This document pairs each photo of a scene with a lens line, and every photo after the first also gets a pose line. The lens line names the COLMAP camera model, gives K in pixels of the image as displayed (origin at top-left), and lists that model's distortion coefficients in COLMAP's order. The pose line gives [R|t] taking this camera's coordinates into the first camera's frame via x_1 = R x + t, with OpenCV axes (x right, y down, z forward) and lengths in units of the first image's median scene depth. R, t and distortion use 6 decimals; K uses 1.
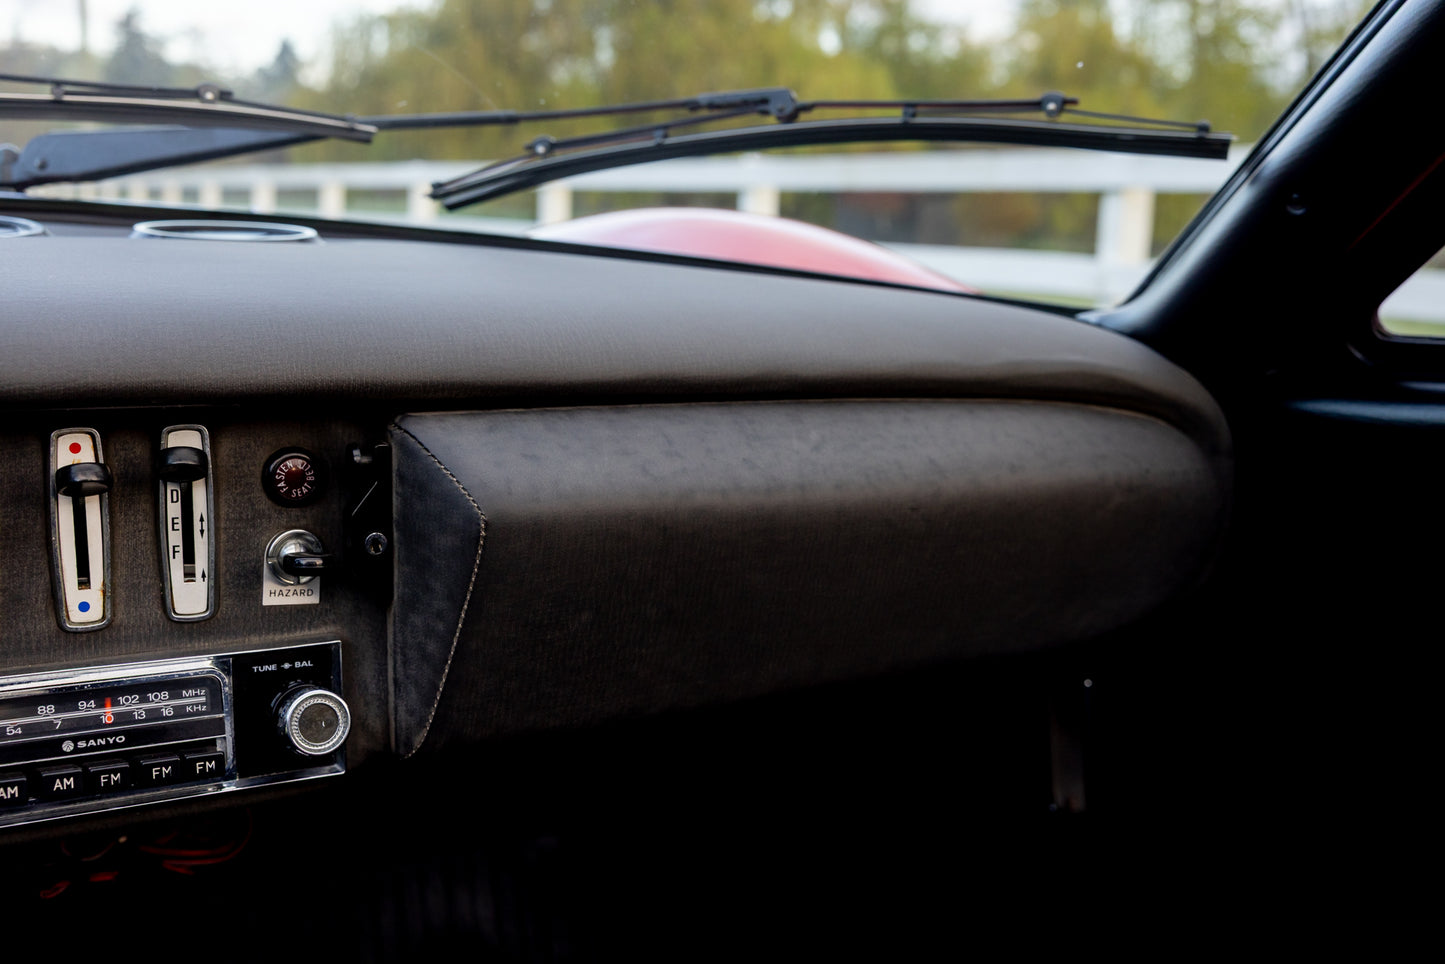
lens RADIAL K [[1539.7, 0, 724.2], [0, 1539.7, 481.3], [0, 0, 1]] dist [-0.015461, 0.000000]
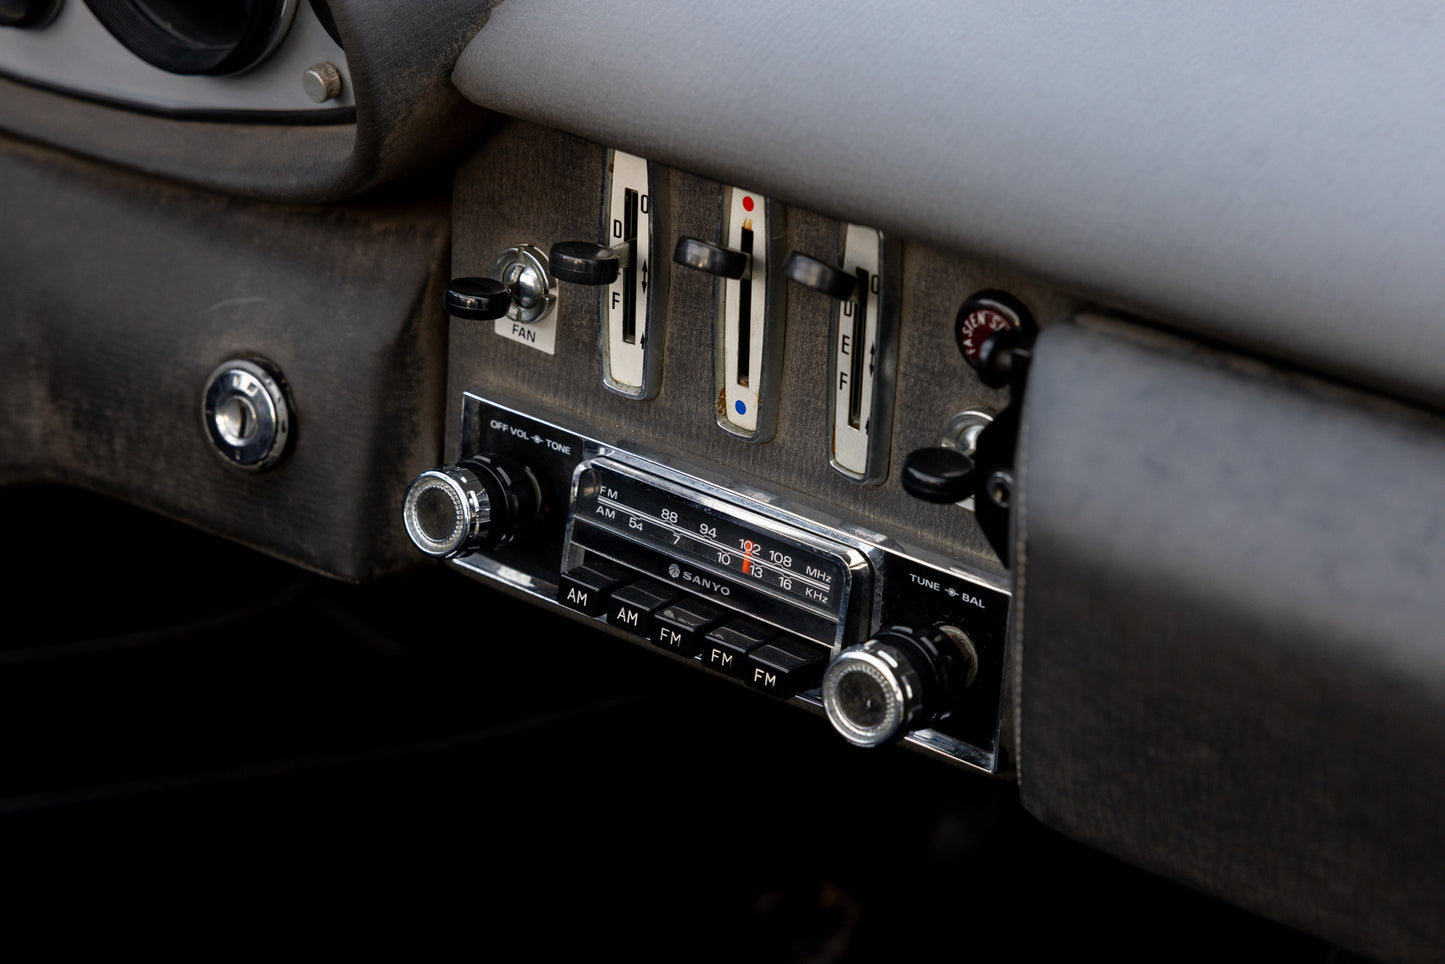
lens RADIAL K [[2742.5, 0, 725.3], [0, 2742.5, 475.0], [0, 0, 1]] dist [-0.035735, 0.000000]
pose [[0.392374, 0.419068, -0.818795, 0.653021], [-0.137752, 0.906915, 0.398157, -0.400573], [0.909432, -0.043436, 0.413577, 0.435008]]
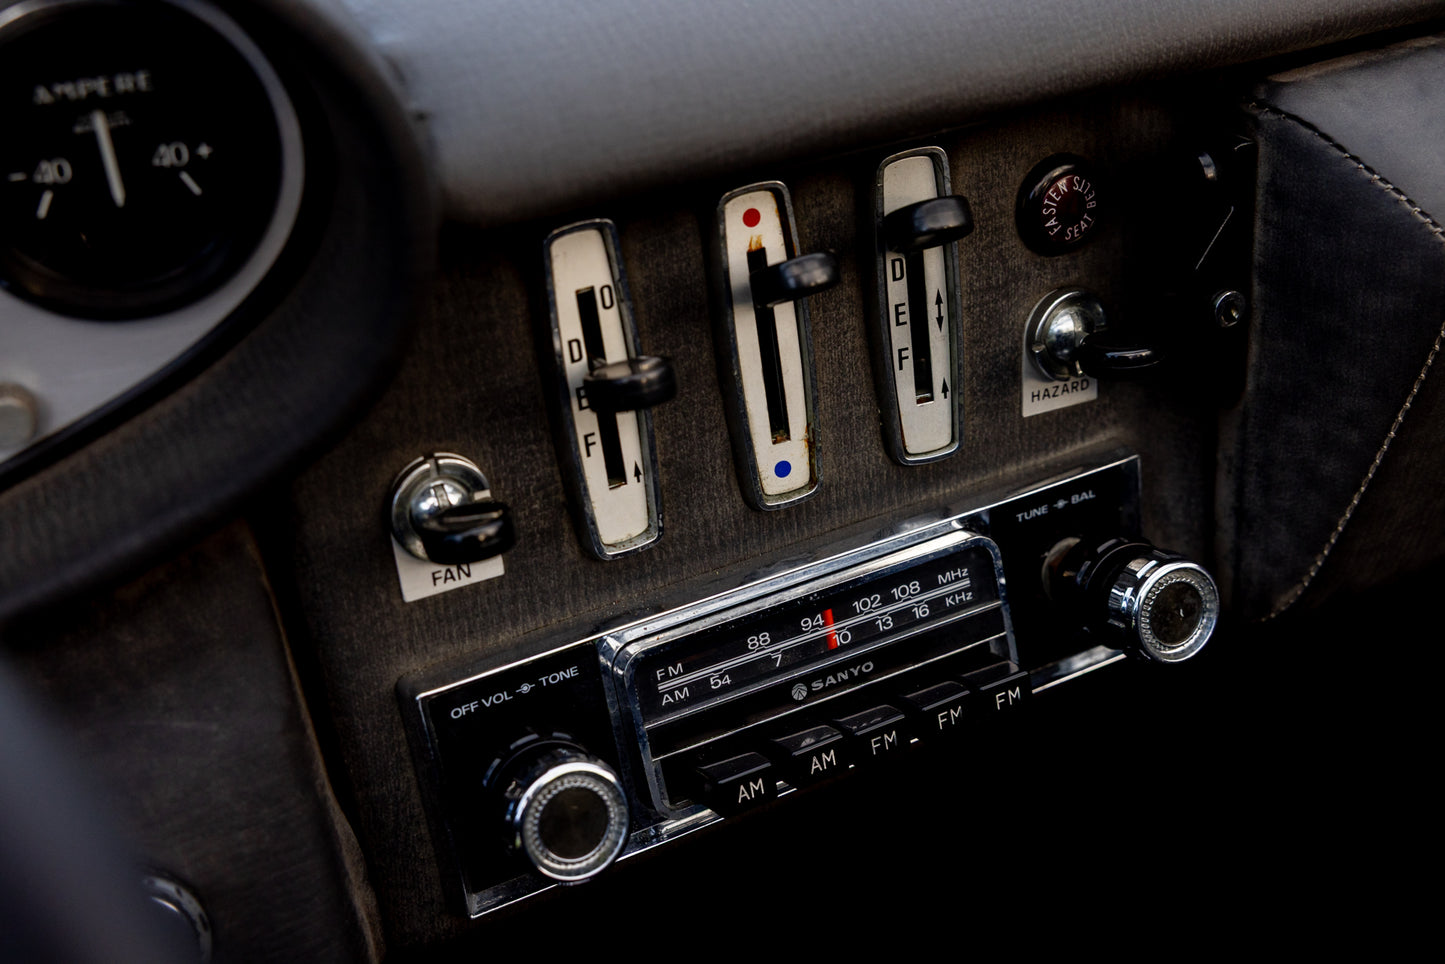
lens RADIAL K [[1782.6, 0, 699.2], [0, 1782.6, 475.4], [0, 0, 1]] dist [0.009029, 0.000000]
pose [[0.989897, -0.085059, -0.113441, -0.359250], [0.114690, 0.950770, 0.287895, -0.121211], [0.083369, -0.297997, 0.950919, 0.310687]]
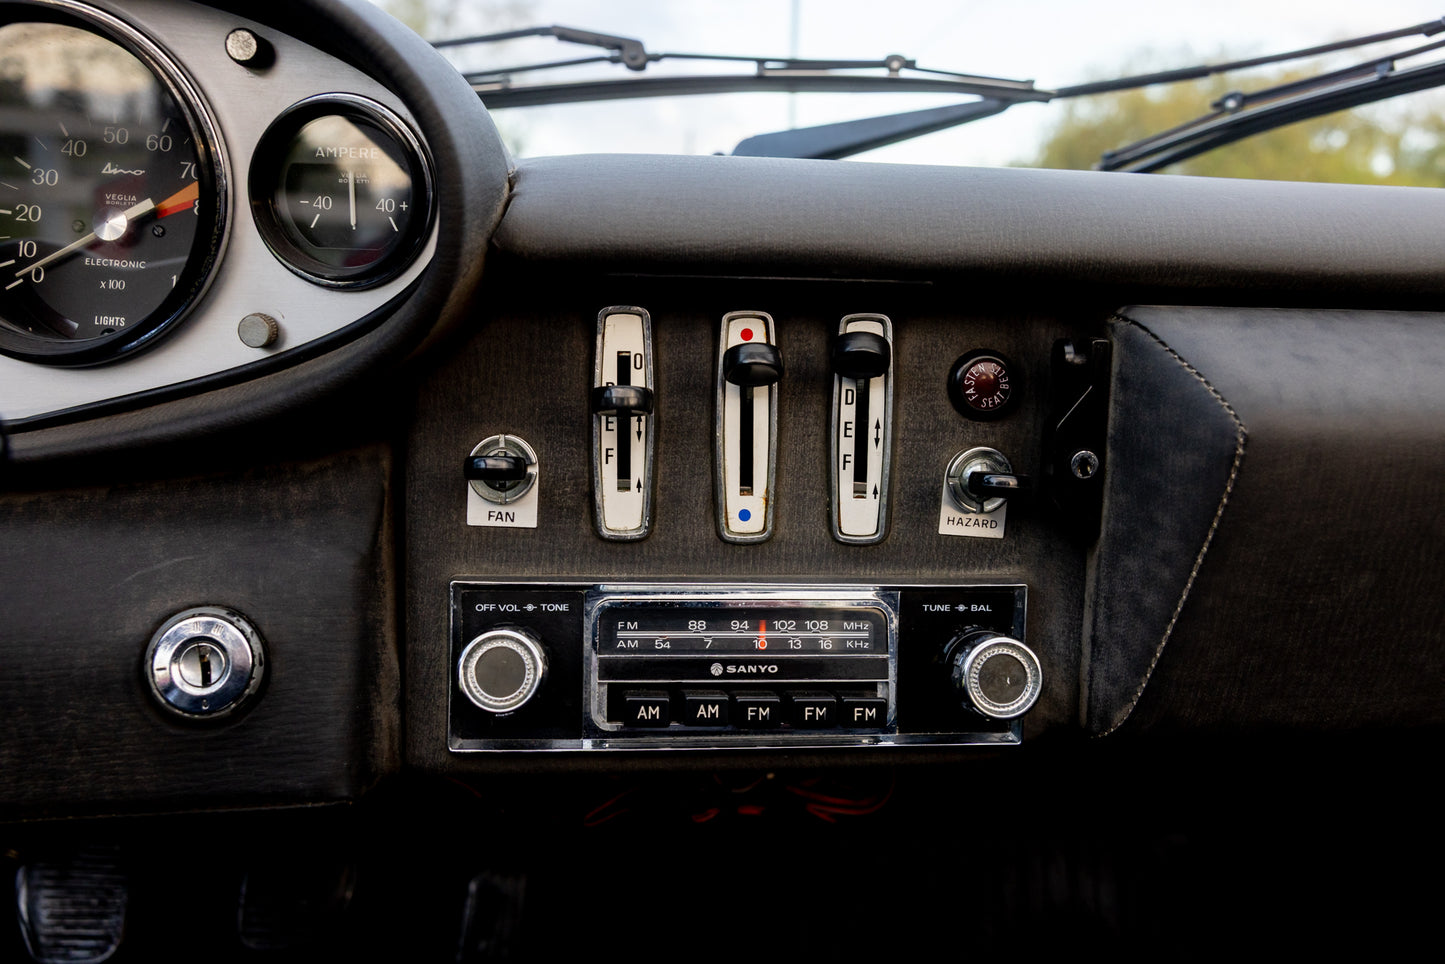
lens RADIAL K [[1156.2, 0, 707.5], [0, 1156.2, 481.7], [0, 0, 1]] dist [-0.036258, 0.006727]
pose [[0.899432, 0.051522, -0.434014, -0.143071], [-0.065291, 0.997724, -0.016866, 0.073024], [0.432157, 0.043508, 0.900748, 0.376902]]
